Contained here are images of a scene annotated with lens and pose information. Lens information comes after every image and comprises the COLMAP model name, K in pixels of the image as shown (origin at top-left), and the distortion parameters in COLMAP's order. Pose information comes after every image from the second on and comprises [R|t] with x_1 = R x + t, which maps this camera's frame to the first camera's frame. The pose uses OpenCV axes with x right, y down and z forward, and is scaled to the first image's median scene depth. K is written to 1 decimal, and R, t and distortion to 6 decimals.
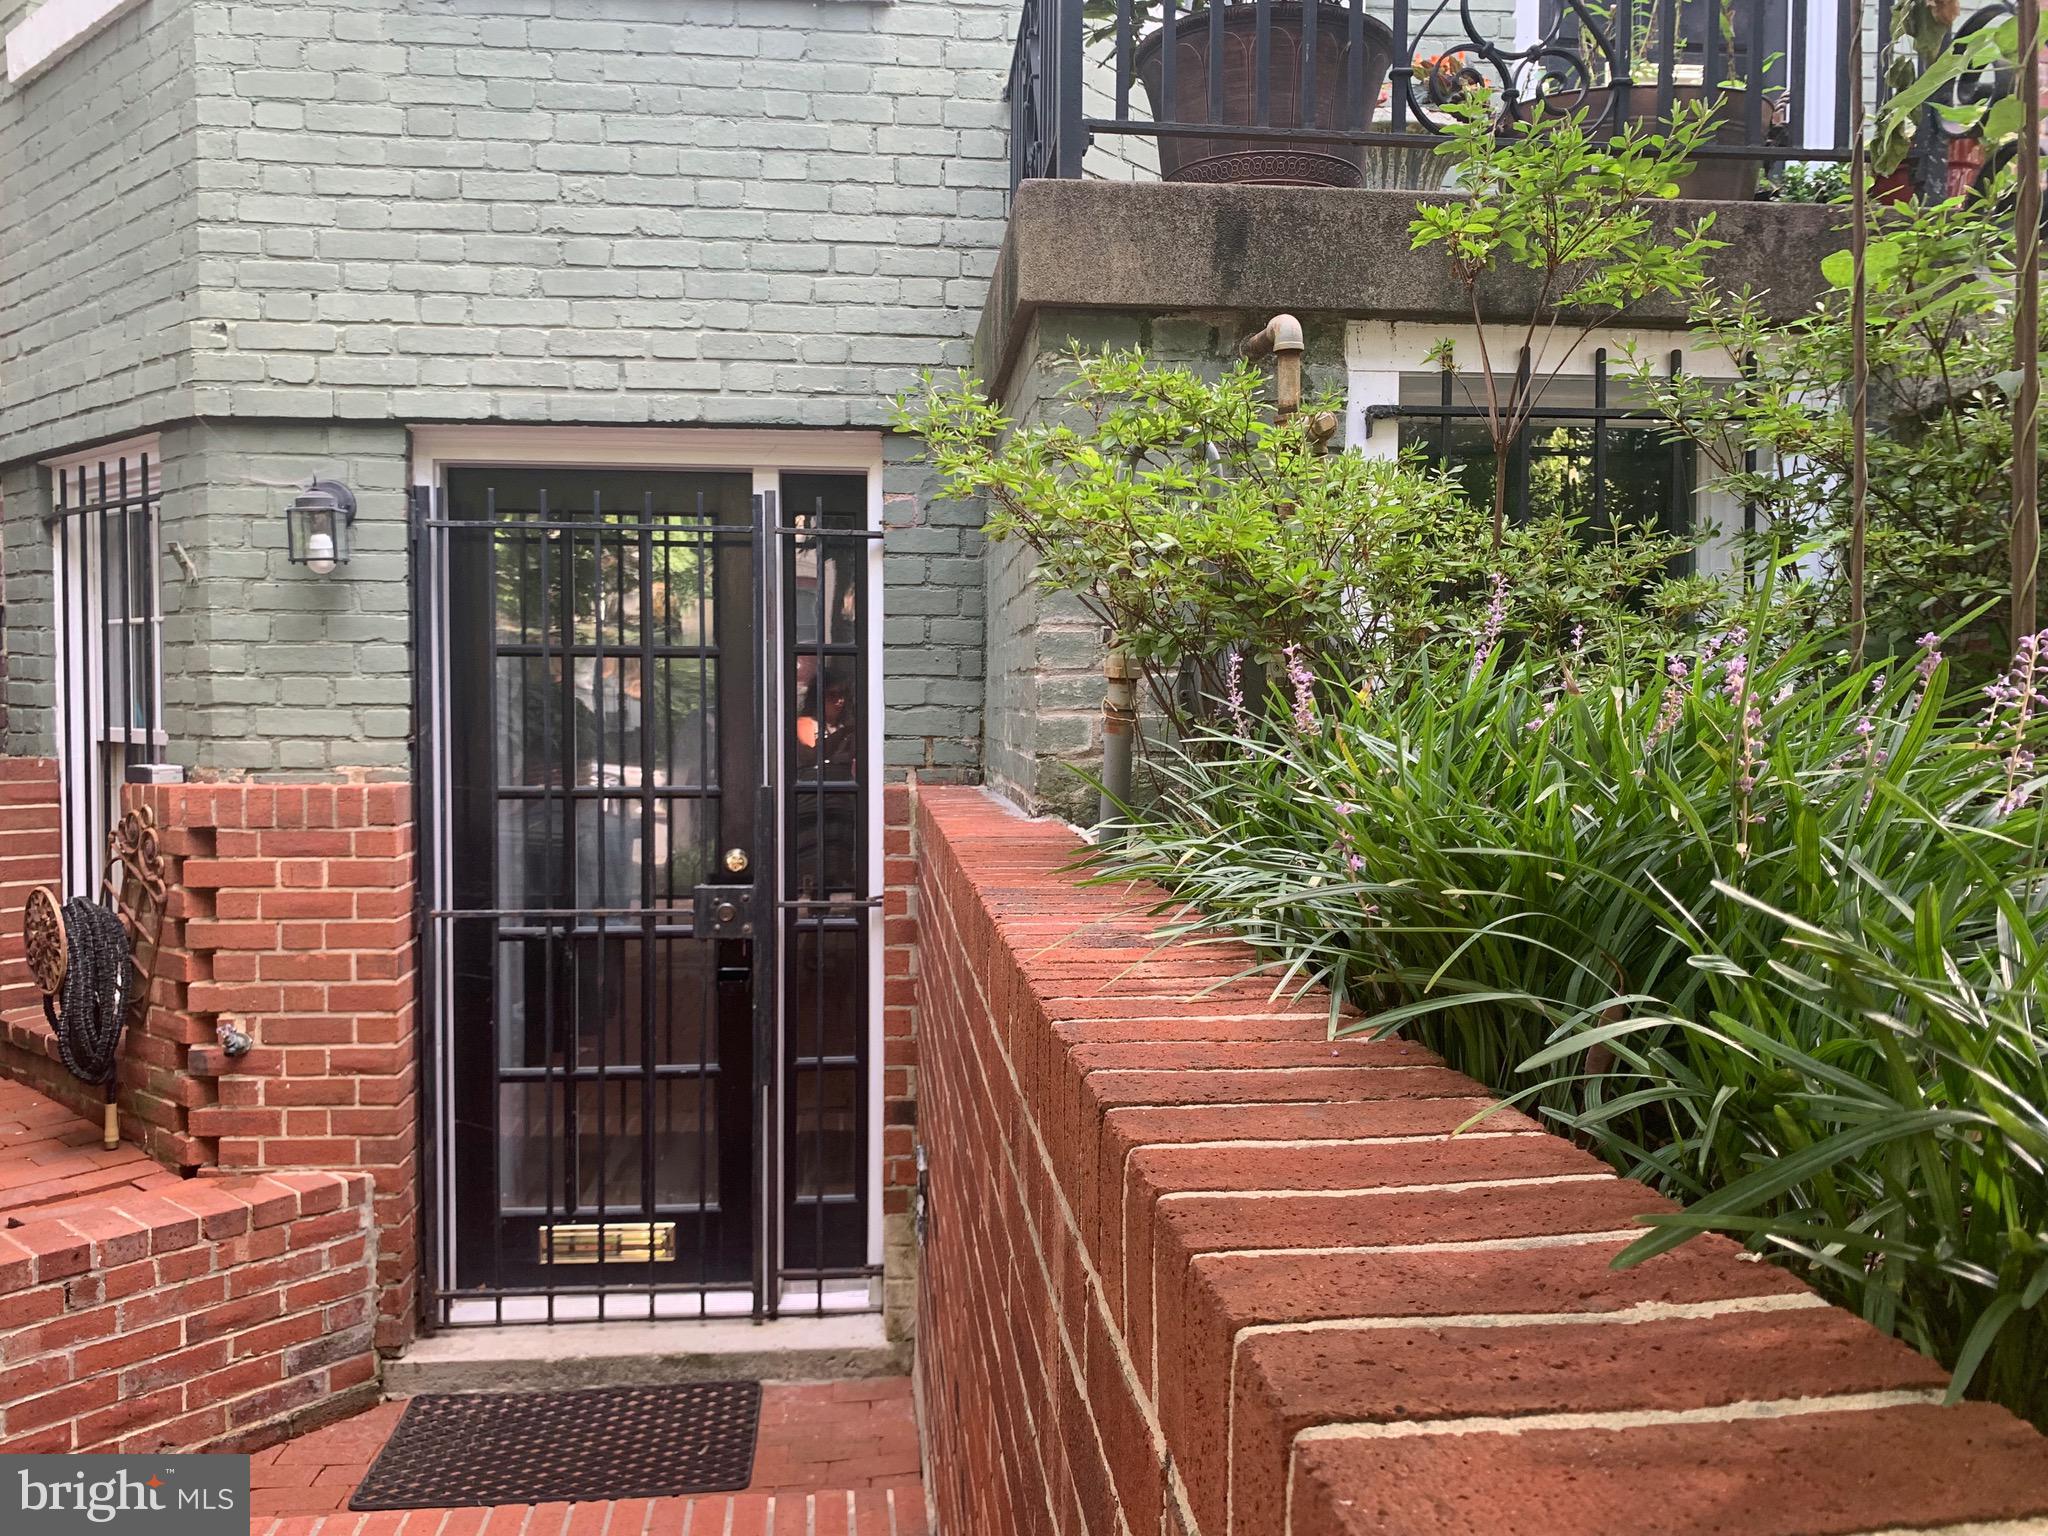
lens RADIAL K [[1559.3, 0, 1026.0], [0, 1559.3, 773.2], [0, 0, 1]] dist [0.009958, -0.013982]
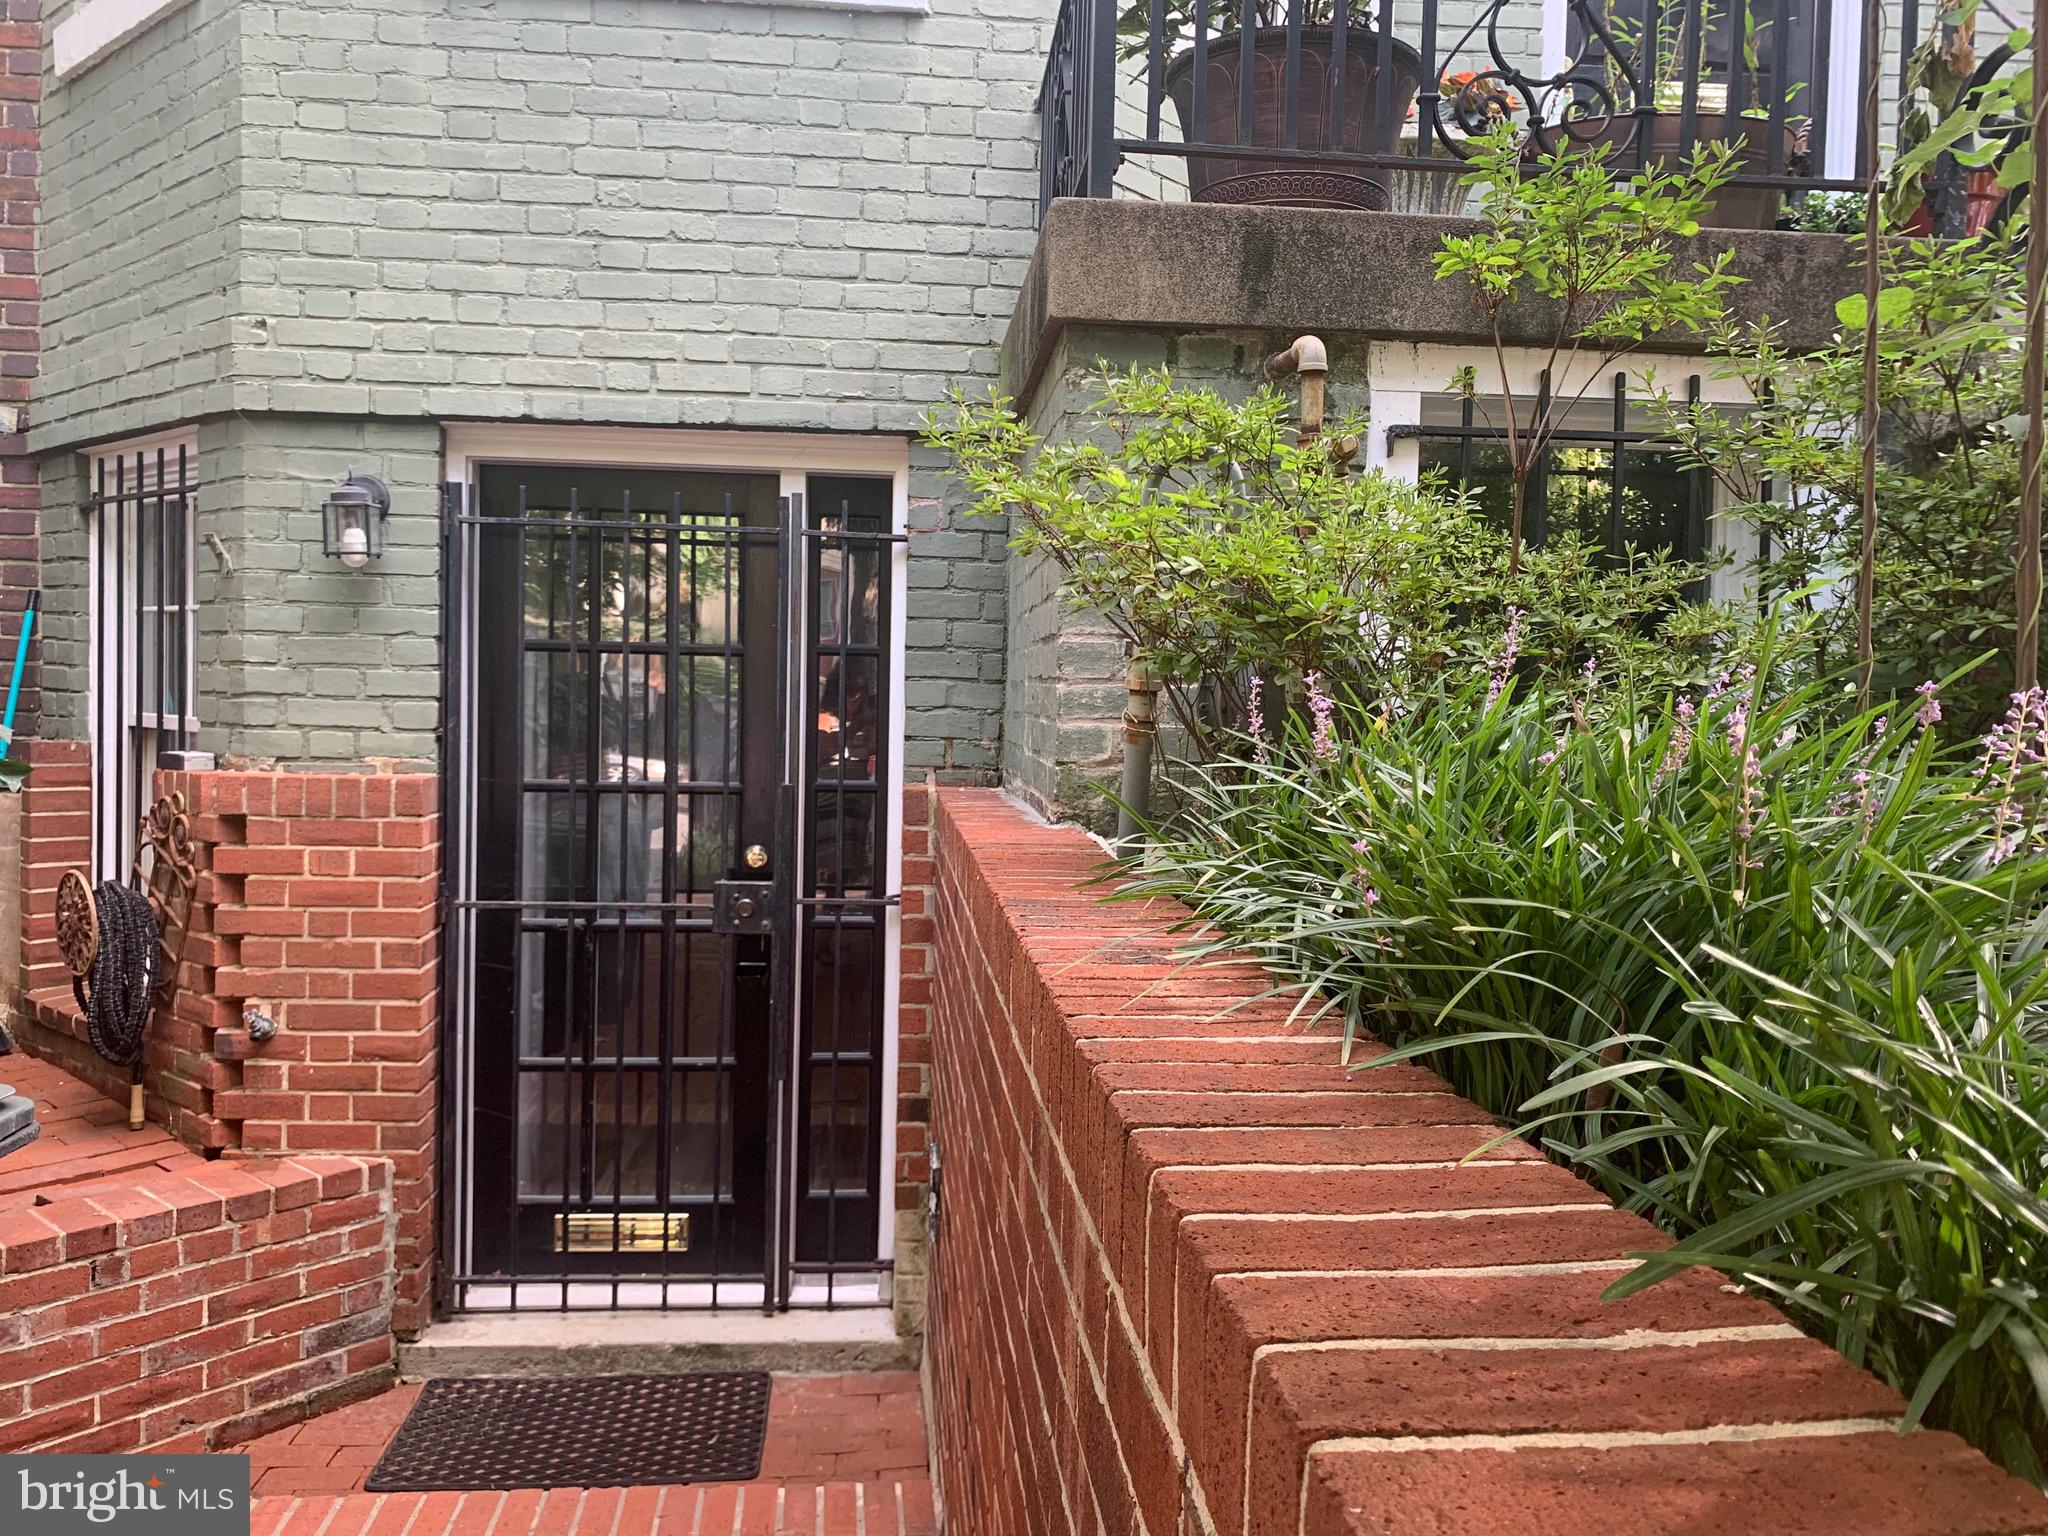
lens RADIAL K [[1558.5, 0, 1028.3], [0, 1558.5, 762.7], [0, 0, 1]] dist [0.011208, -0.017240]
pose [[0.999788, 0.019239, -0.007337, -0.003132], [-0.019262, 0.999810, -0.003086, -0.005929], [0.007276, 0.003227, 0.999968, -0.011863]]
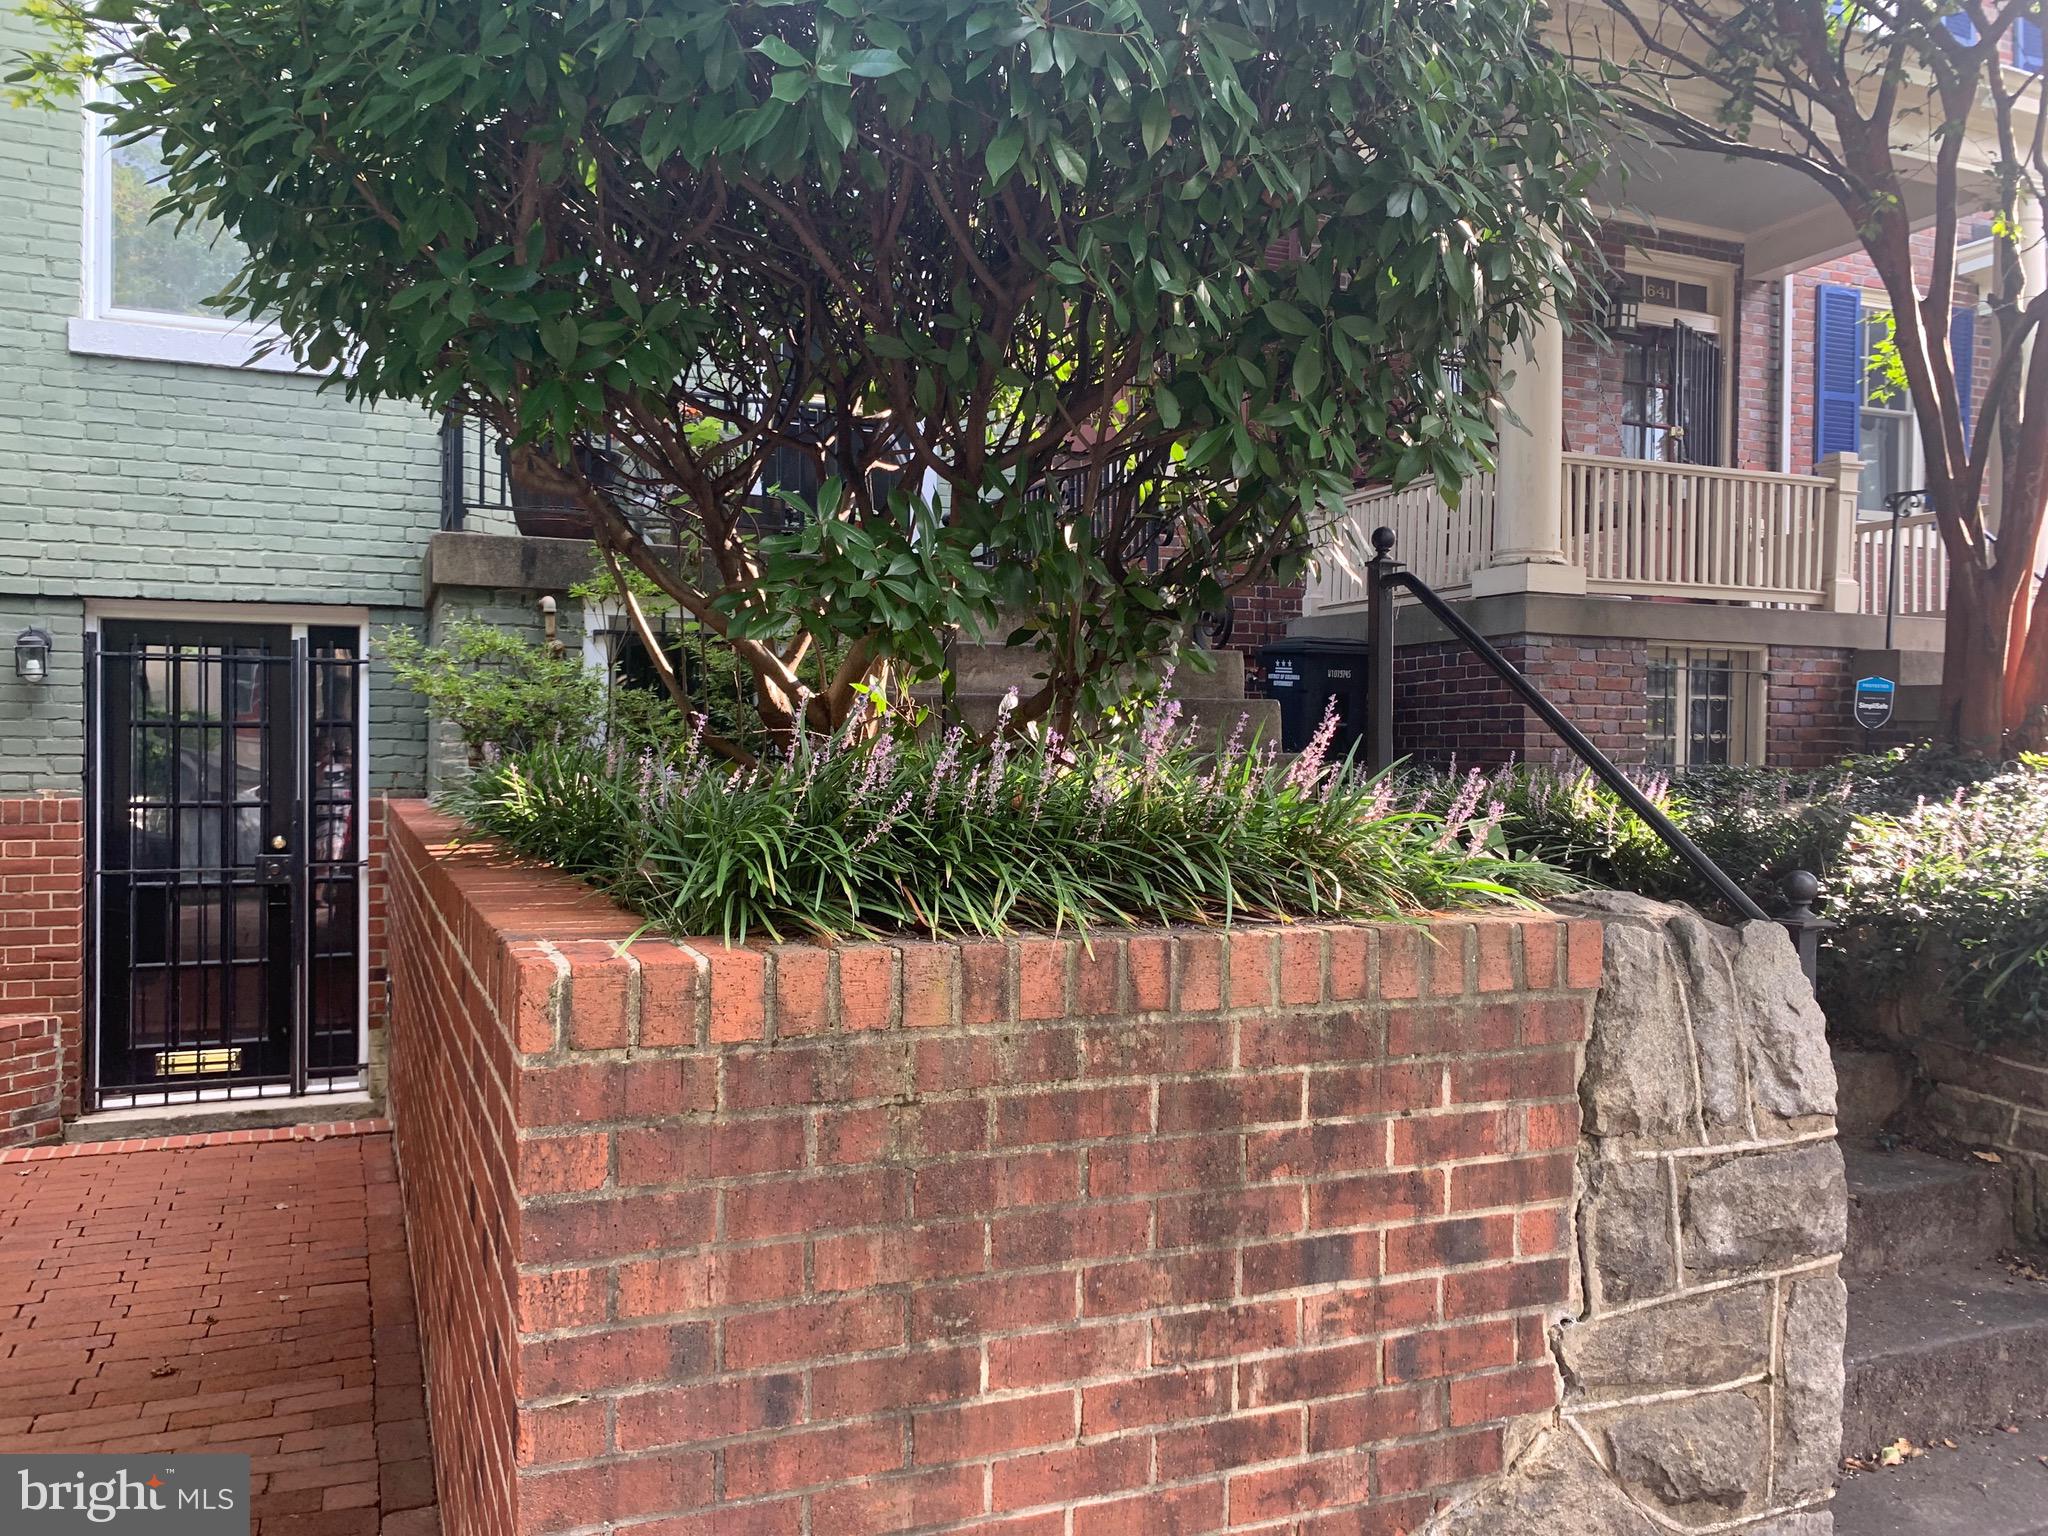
lens RADIAL K [[1562.2, 0, 1002.3], [0, 1562.2, 765.7], [0, 0, 1]] dist [-0.043878, 0.071142]
pose [[0.955290, 0.000814, 0.295668, 0.085400], [0.009660, 0.999376, -0.033962, 0.040242], [-0.295512, 0.035299, 0.954687, -1.027116]]
